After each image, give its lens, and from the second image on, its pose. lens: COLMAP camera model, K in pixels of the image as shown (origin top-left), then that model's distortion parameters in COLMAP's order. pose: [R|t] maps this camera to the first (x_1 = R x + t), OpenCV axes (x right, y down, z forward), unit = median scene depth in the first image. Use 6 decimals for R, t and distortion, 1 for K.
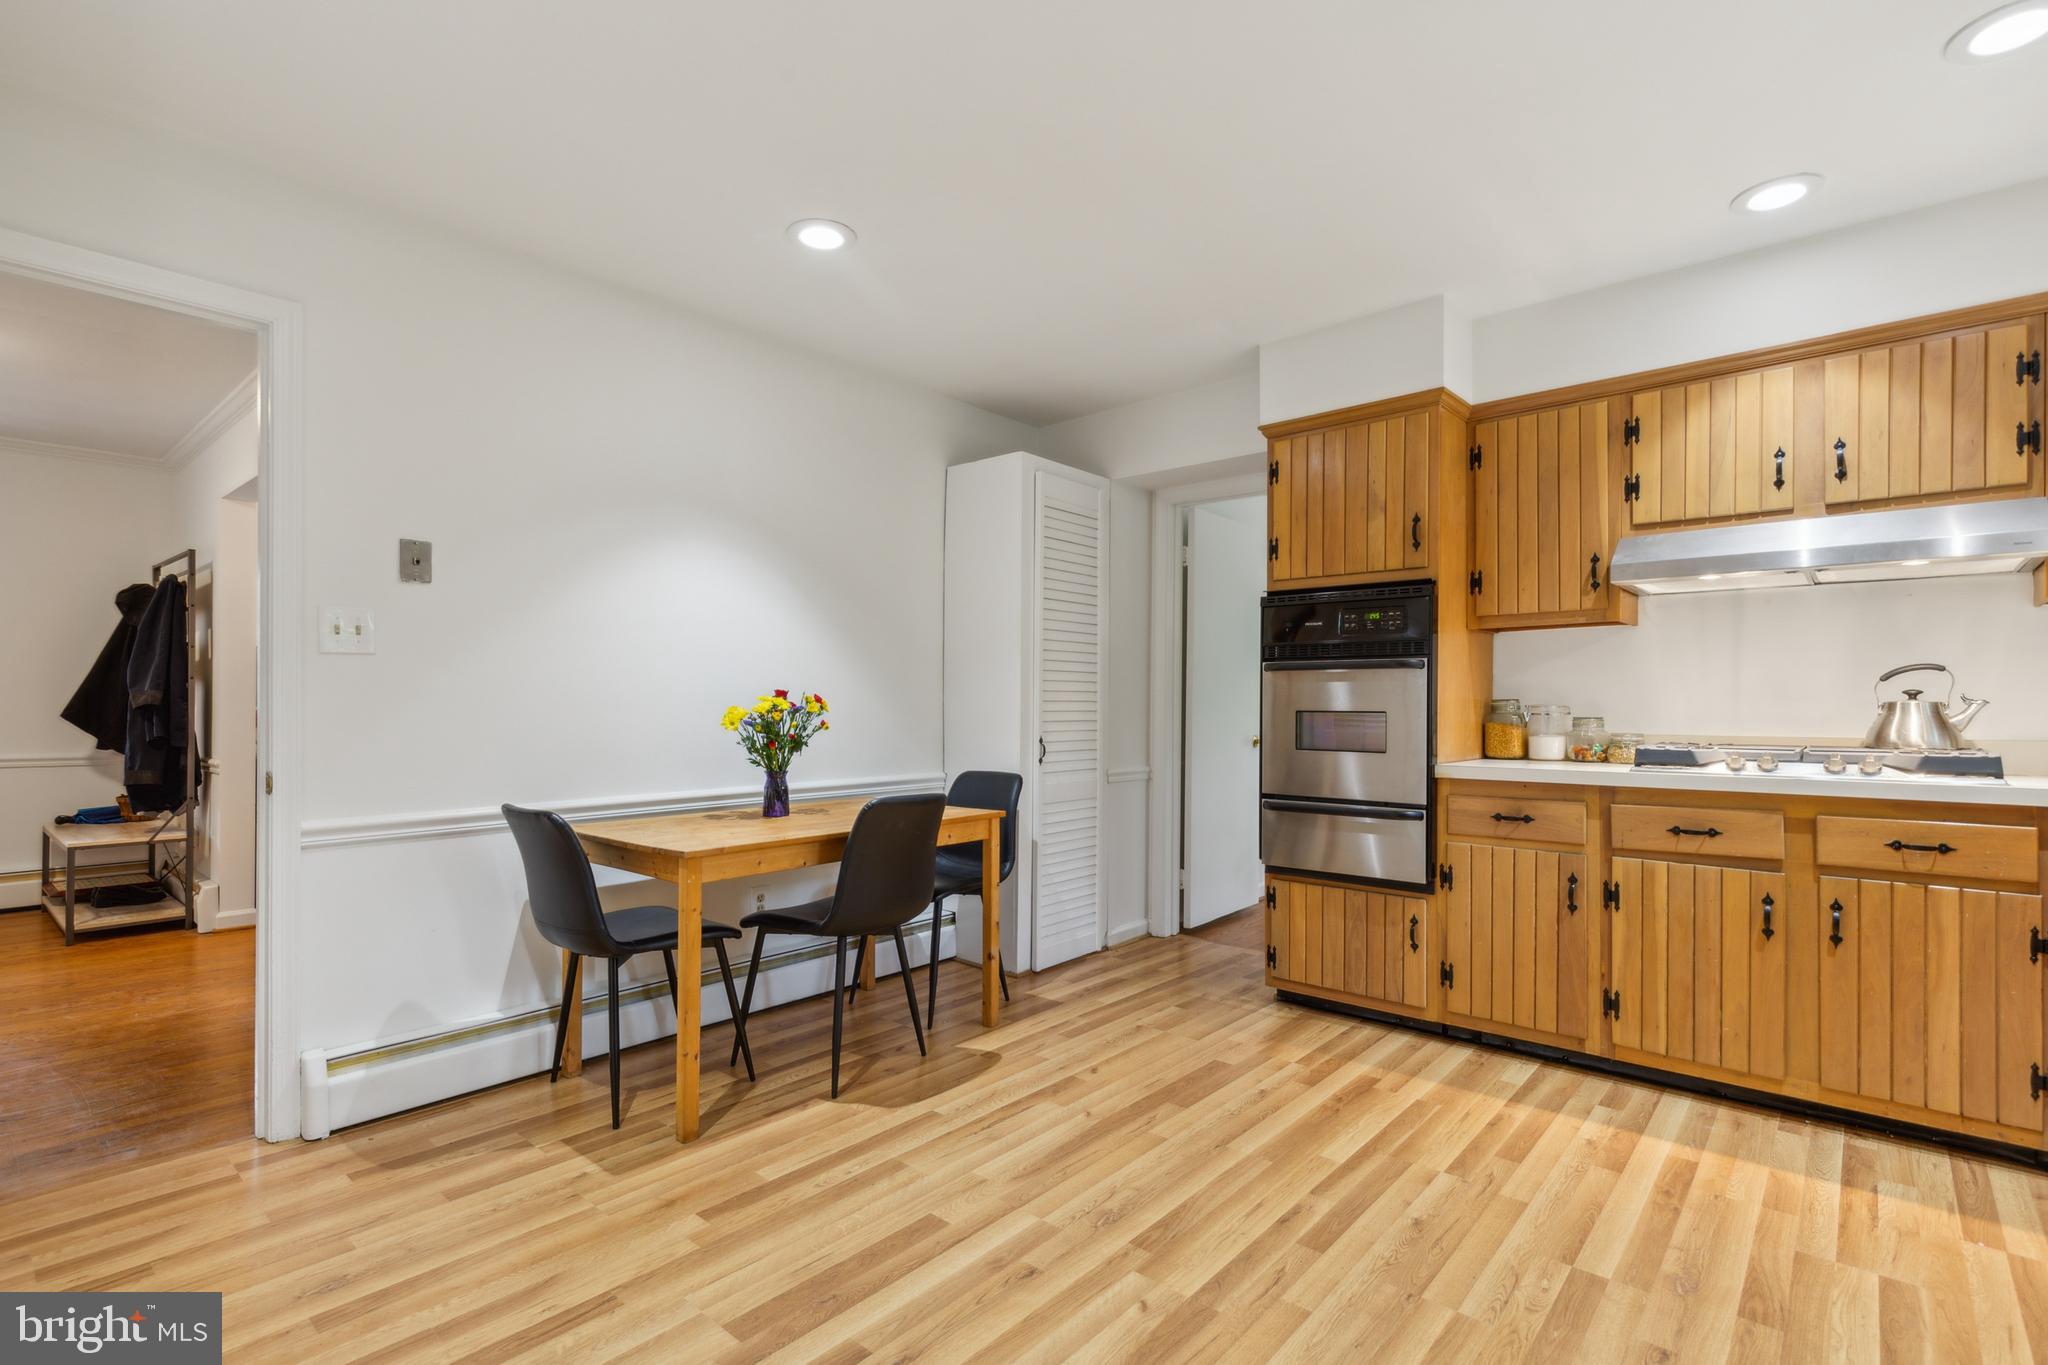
lens RADIAL K [[965.2, 0, 1023.8], [0, 965.2, 691.4], [0, 0, 1]] dist [0.005042, 0.002002]
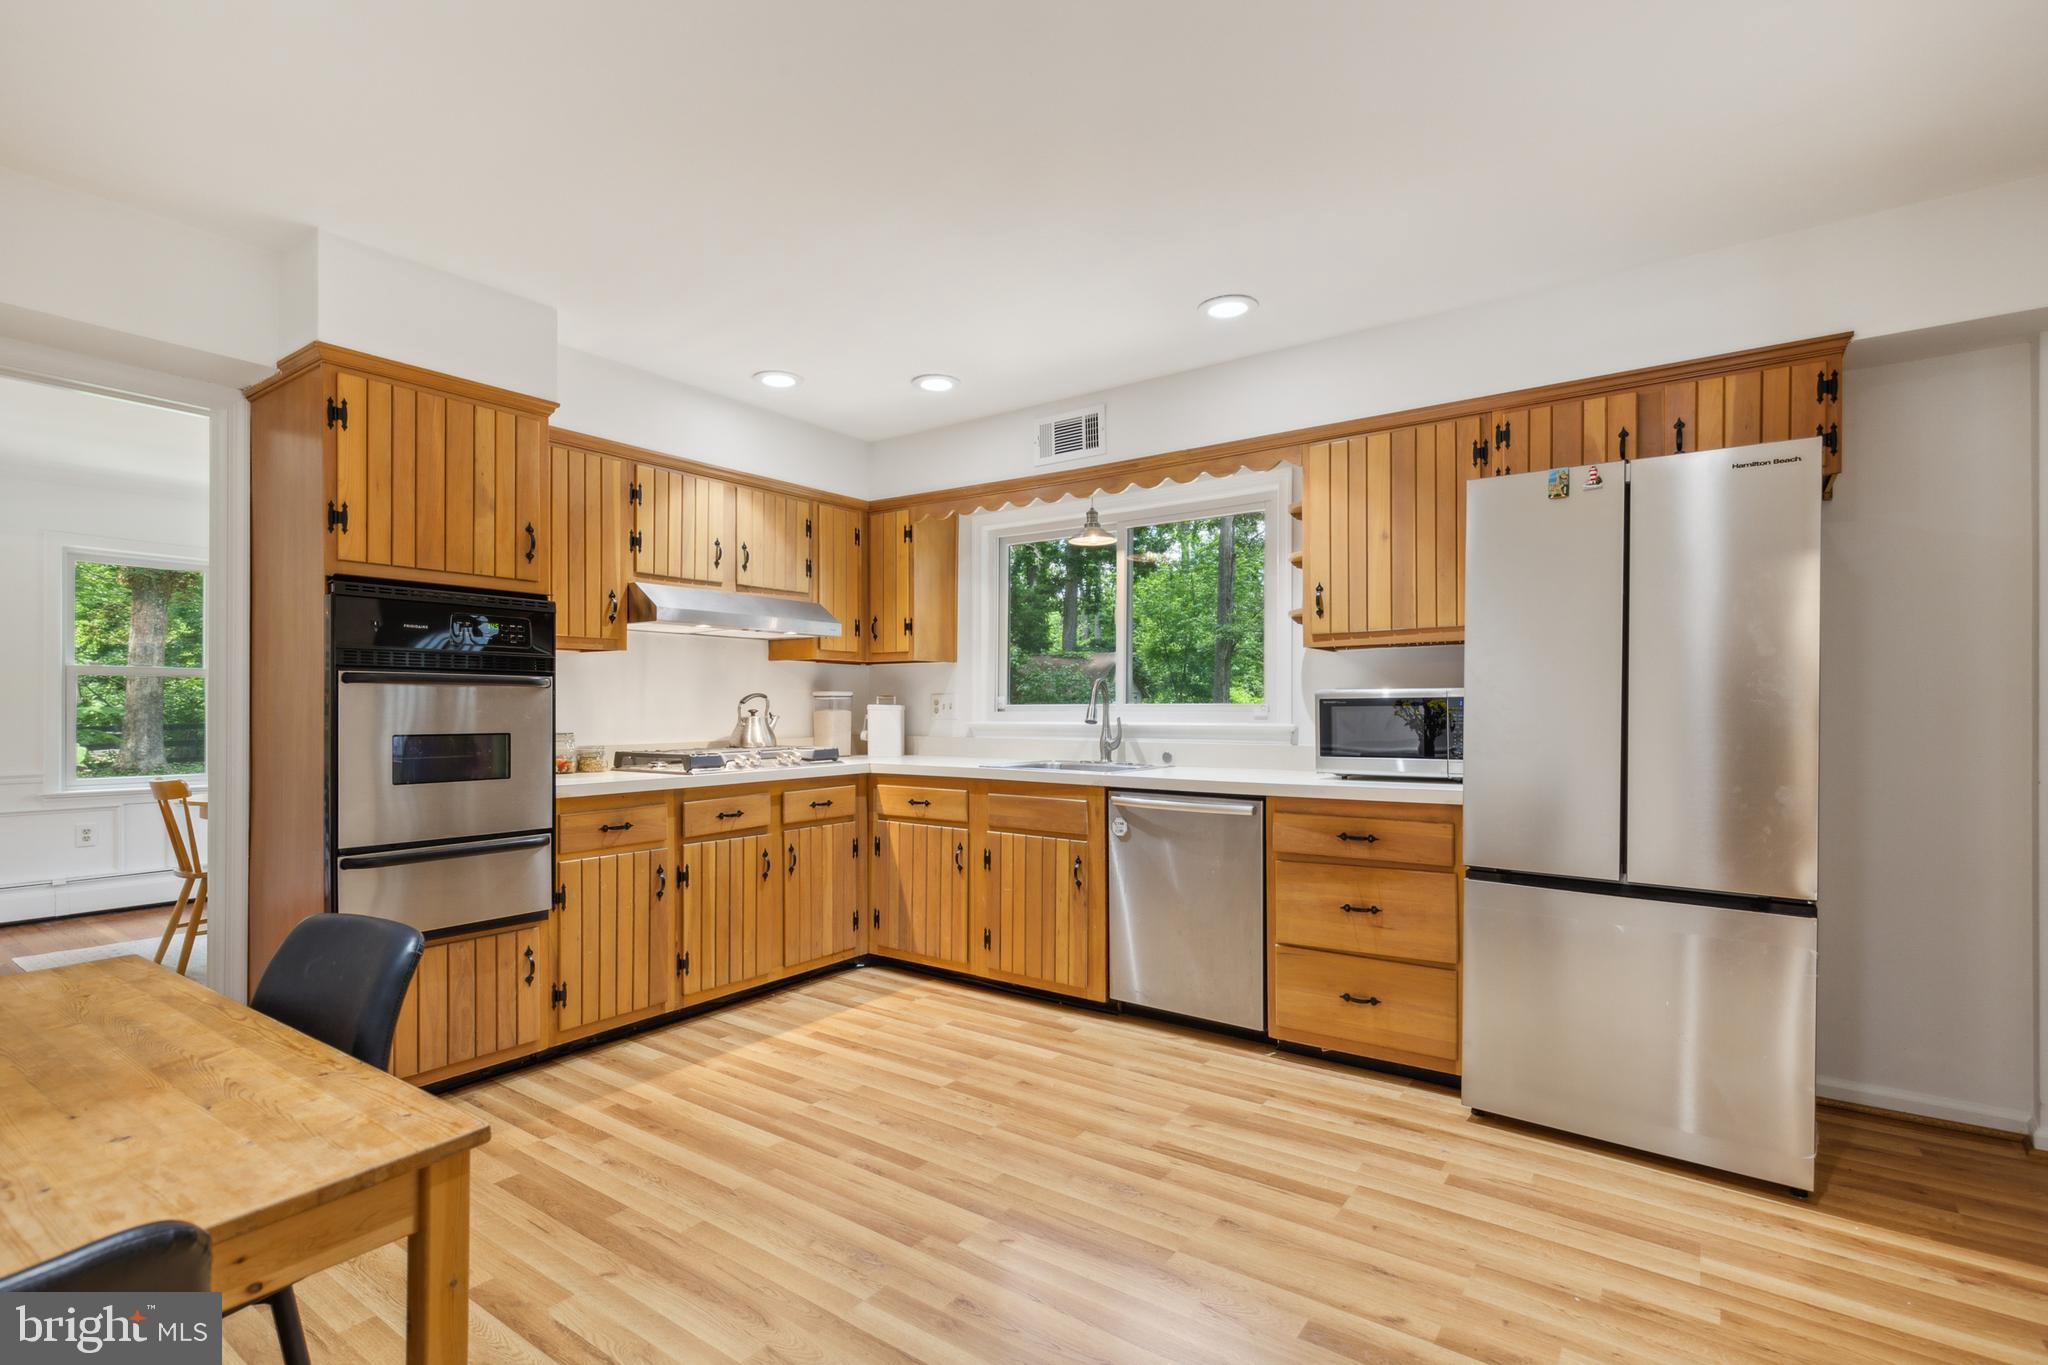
lens RADIAL K [[965.2, 0, 1022.8], [0, 965.2, 698.8], [0, 0, 1]] dist [0.005042, 0.002002]
pose [[-0.105126, 0.005158, 0.994446, -0.690109], [-0.014959, 0.999865, -0.006768, -0.015019], [-0.994346, -0.015588, -0.105035, 0.723536]]
